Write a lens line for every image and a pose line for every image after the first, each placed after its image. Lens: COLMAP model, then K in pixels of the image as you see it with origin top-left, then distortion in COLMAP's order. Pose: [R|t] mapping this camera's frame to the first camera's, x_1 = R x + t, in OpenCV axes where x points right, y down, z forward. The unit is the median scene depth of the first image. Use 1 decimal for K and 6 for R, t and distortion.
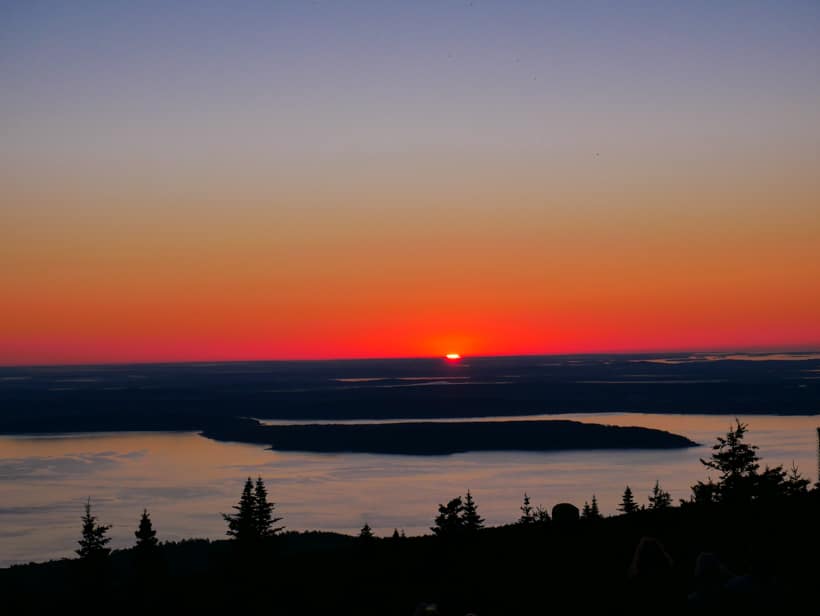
lens RADIAL K [[2062.4, 0, 443.0], [0, 2062.4, 307.9], [0, 0, 1]] dist [0.010863, 1.026445]
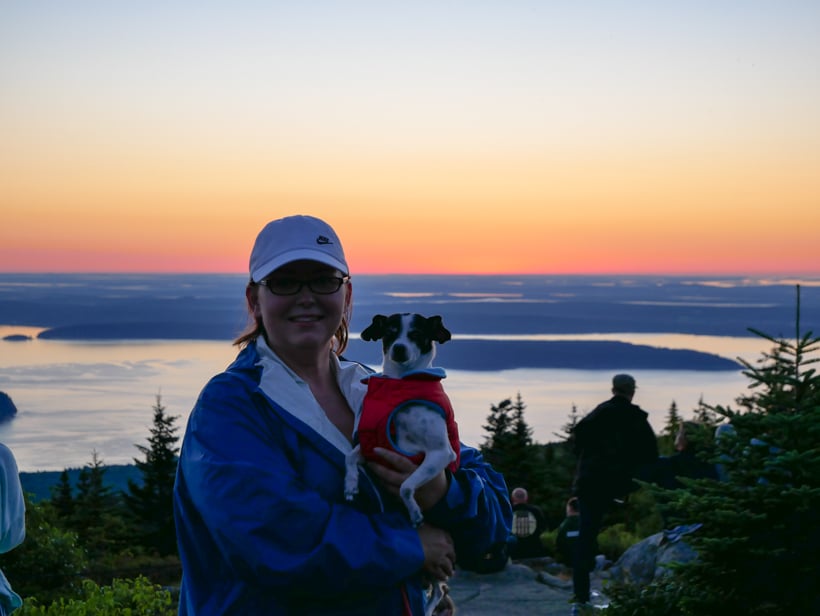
lens RADIAL K [[2232.4, 0, 410.8], [0, 2232.4, 364.0], [0, 0, 1]] dist [0.043953, 0.800561]
pose [[0.999054, 0.026046, -0.034835, -0.002977], [-0.024093, 0.998177, 0.055341, 0.011464], [0.036213, -0.054449, 0.997860, -0.122451]]
